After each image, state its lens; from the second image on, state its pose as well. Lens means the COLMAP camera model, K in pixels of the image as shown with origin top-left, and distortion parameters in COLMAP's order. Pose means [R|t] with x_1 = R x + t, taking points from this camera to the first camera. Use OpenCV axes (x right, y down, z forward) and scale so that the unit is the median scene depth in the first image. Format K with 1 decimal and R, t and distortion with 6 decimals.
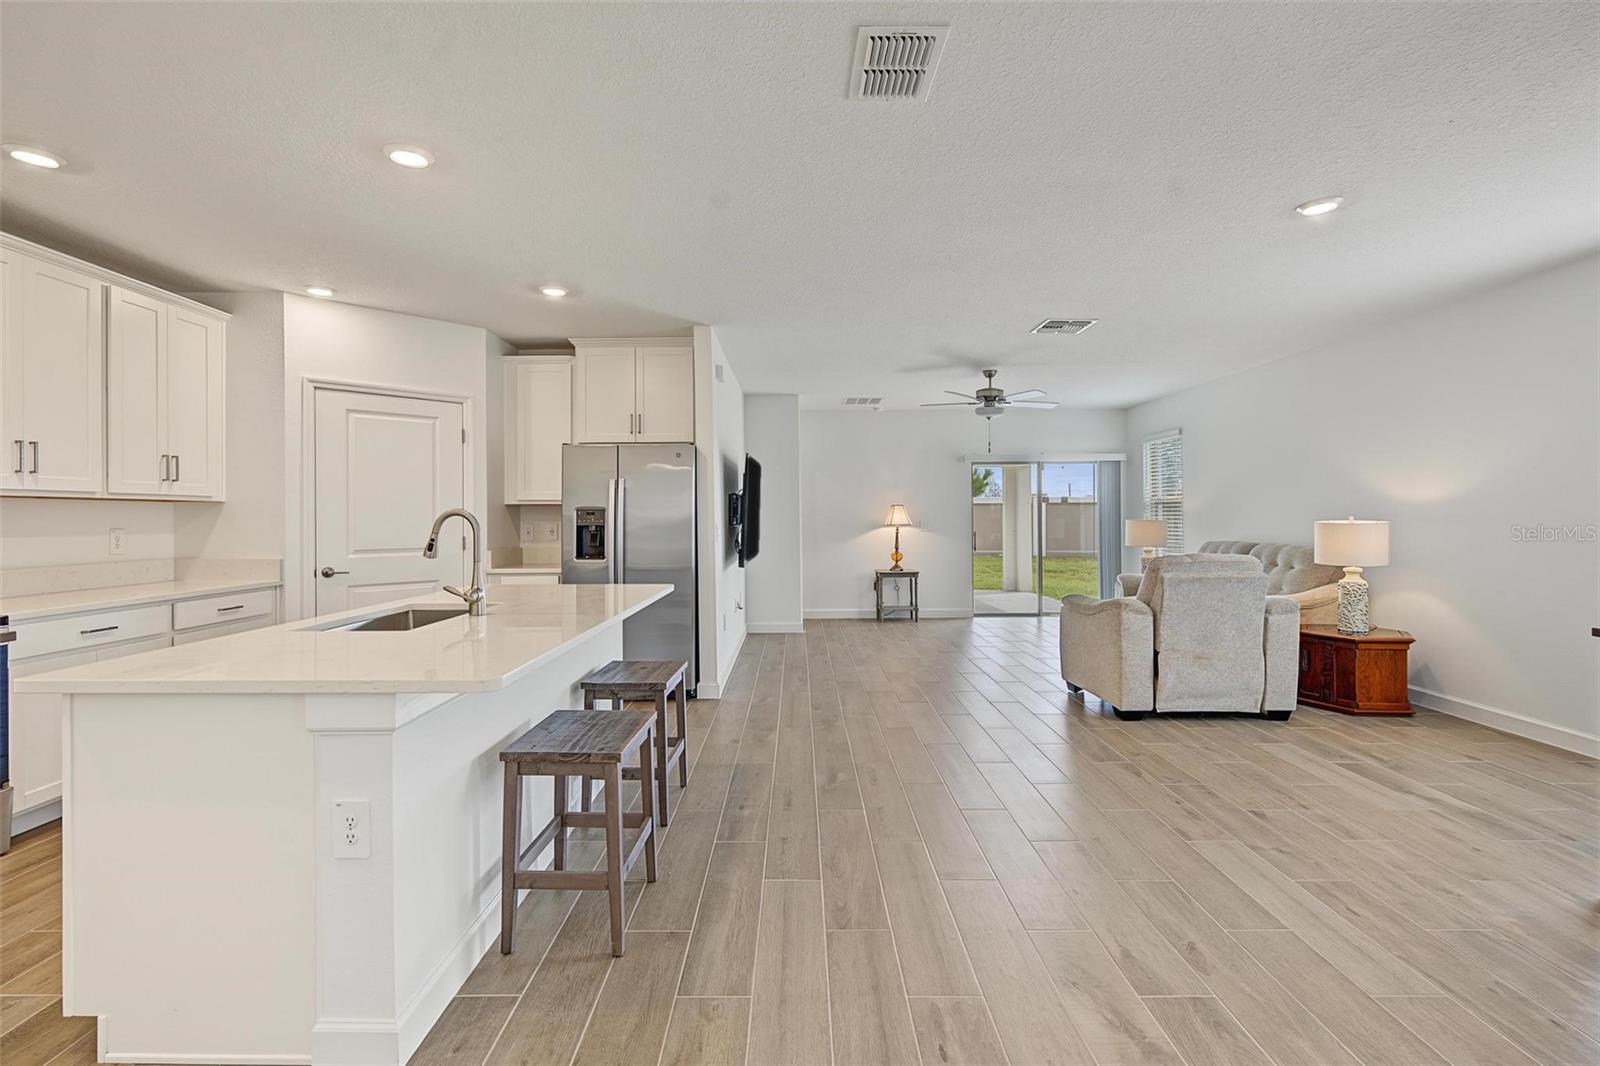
lens RADIAL K [[723.1, 0, 795.3], [0, 723.1, 518.1], [0, 0, 1]] dist [0.002762, -0.000052]
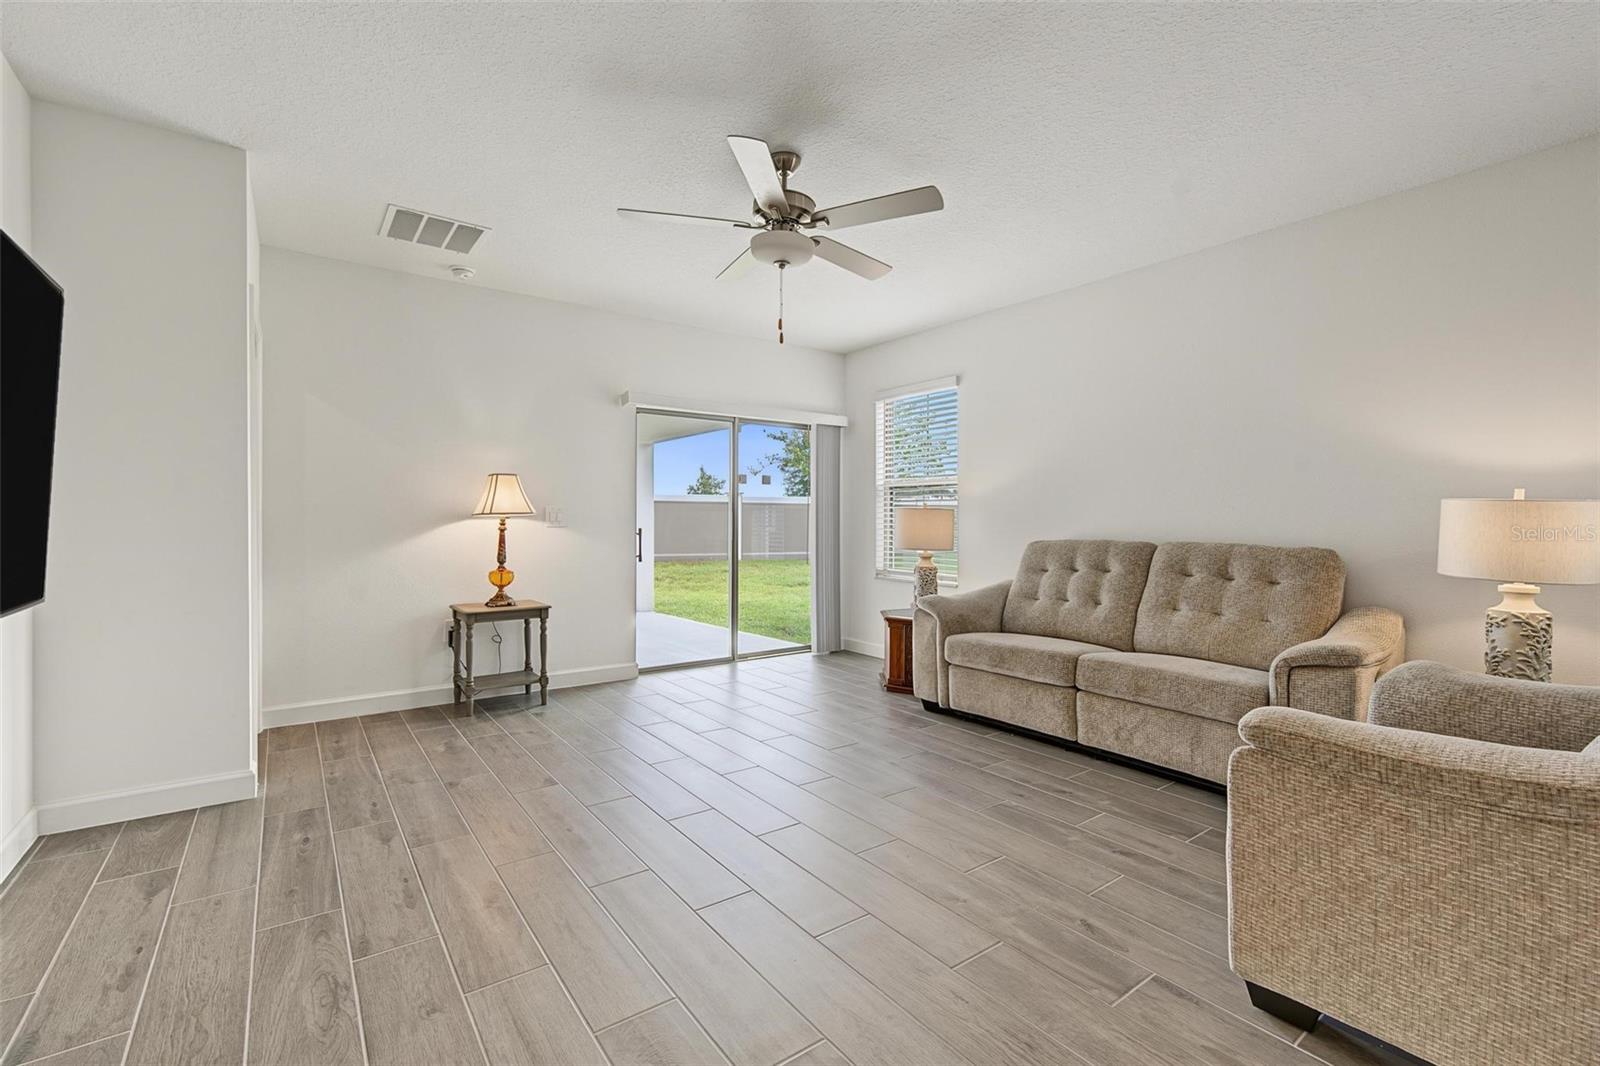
lens RADIAL K [[696.9, 0, 795.1], [0, 696.9, 525.9], [0, 0, 1]] dist [-0.002690, 0.000446]
pose [[0.806021, 0.005181, 0.591865, 0.034759], [-0.007913, 0.999967, 0.002023, 0.027767], [-0.591835, -0.006314, 0.806035, 0.903257]]
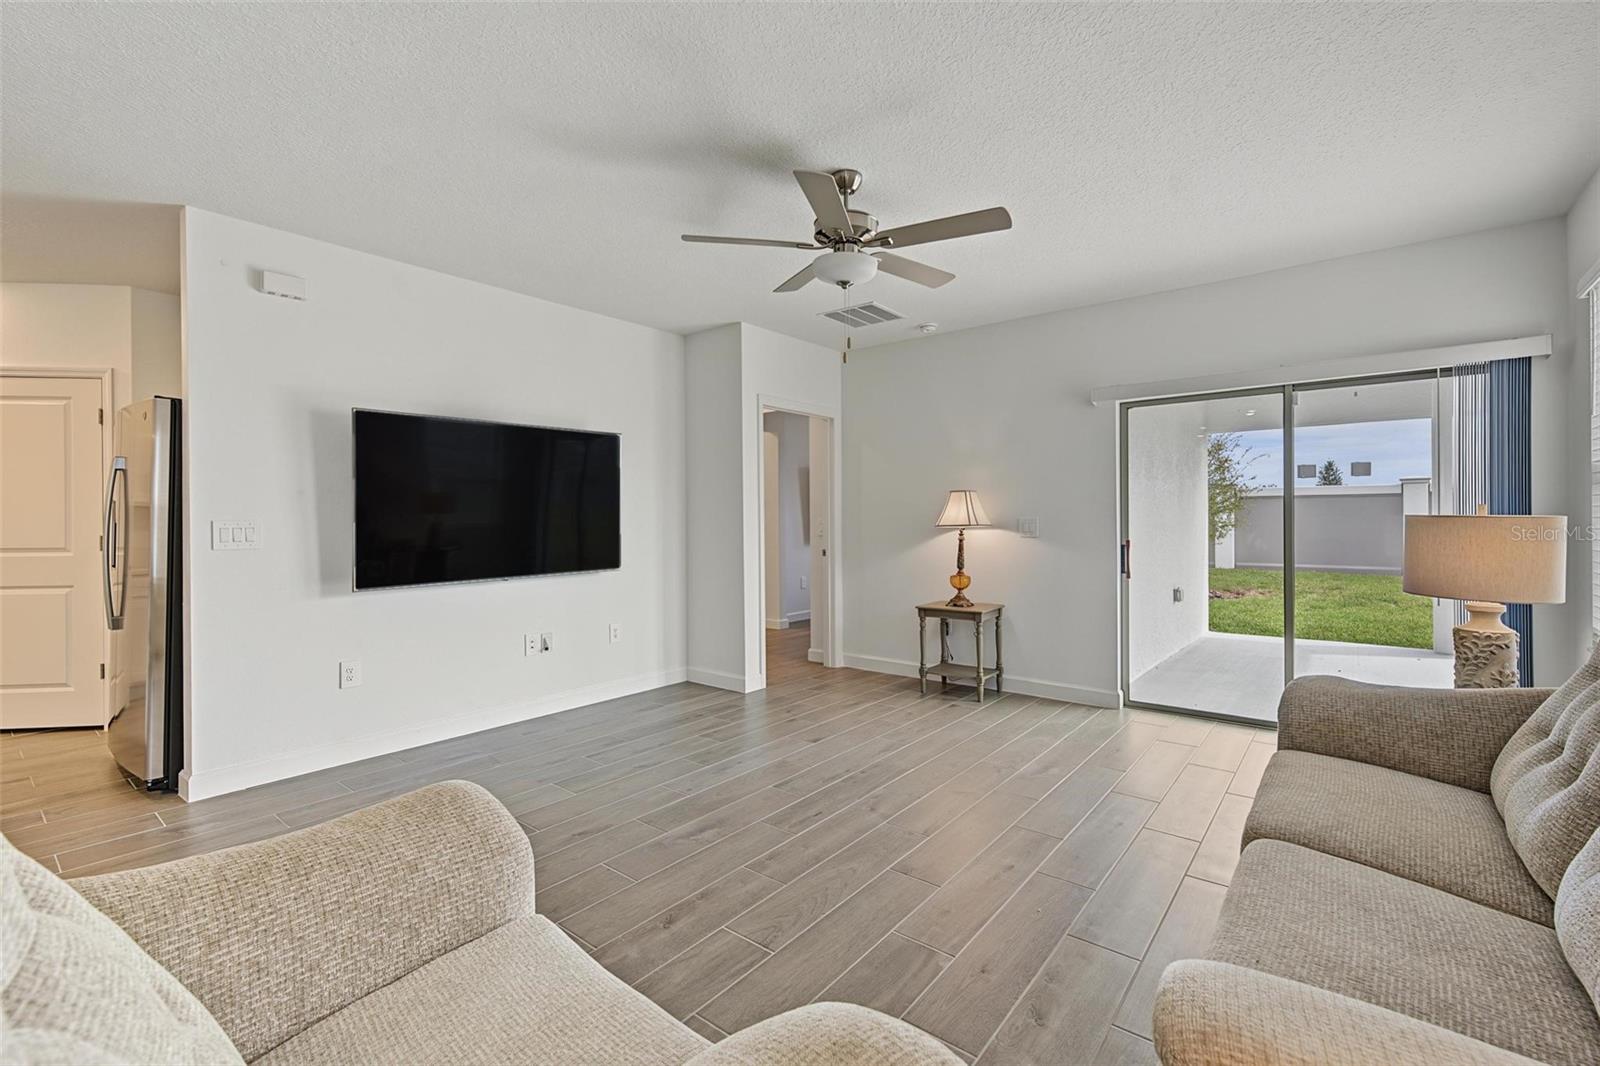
lens RADIAL K [[693.3, 0, 798.0], [0, 693.3, 523.6], [0, 0, 1]] dist [-0.002158, -0.000541]
pose [[0.779123, 0.004236, -0.626857, 0.704192], [0.001020, 0.999967, 0.008026, 0.005875], [0.626870, -0.006892, 0.779093, 0.904614]]
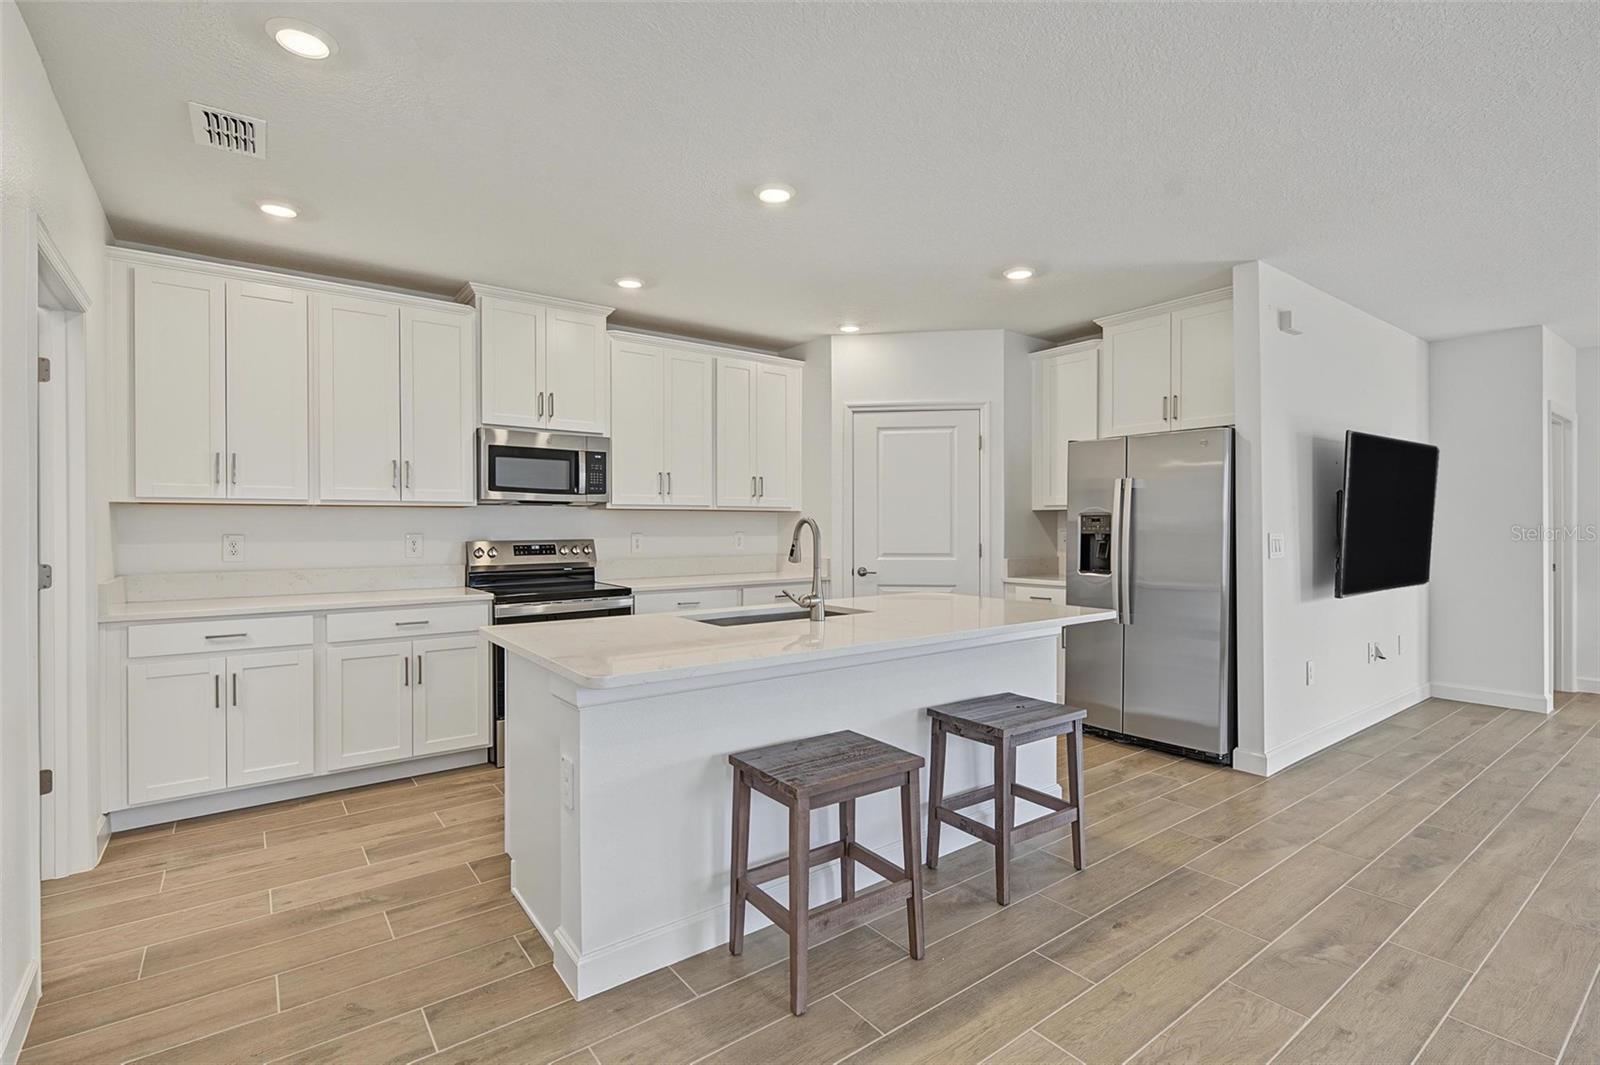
lens RADIAL K [[742.2, 0, 803.0], [0, 742.2, 529.2], [0, 0, 1]] dist [0.004223, 0.000872]
pose [[0.606391, 0.008131, -0.795125, 0.210653], [-0.002391, 0.999962, 0.008402, -0.002037], [0.795163, -0.003193, 0.606387, 0.193488]]
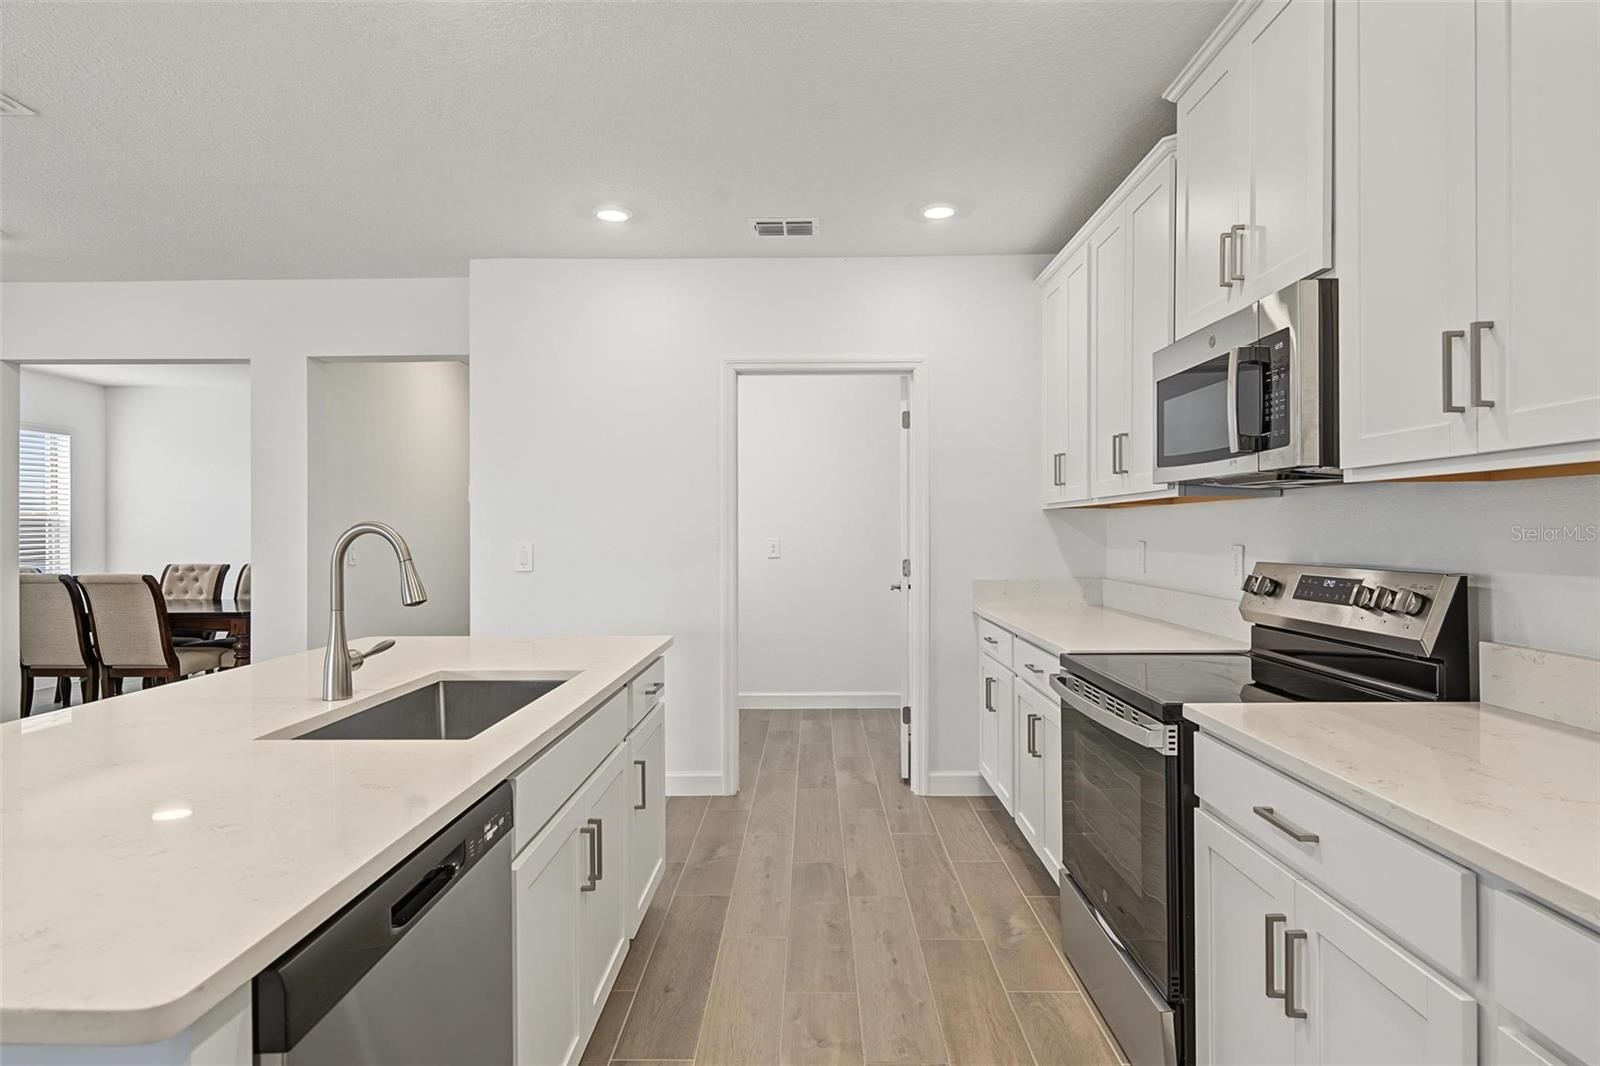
lens RADIAL K [[840.8, 0, 798.1], [0, 840.8, 532.8], [0, 0, 1]] dist [0.007336, -0.003761]
pose [[-0.999775, 0.006788, 0.020095, -0.463582], [0.006746, 0.999975, -0.002167, 0.002099], [-0.020109, -0.002031, -0.999796, 0.941624]]
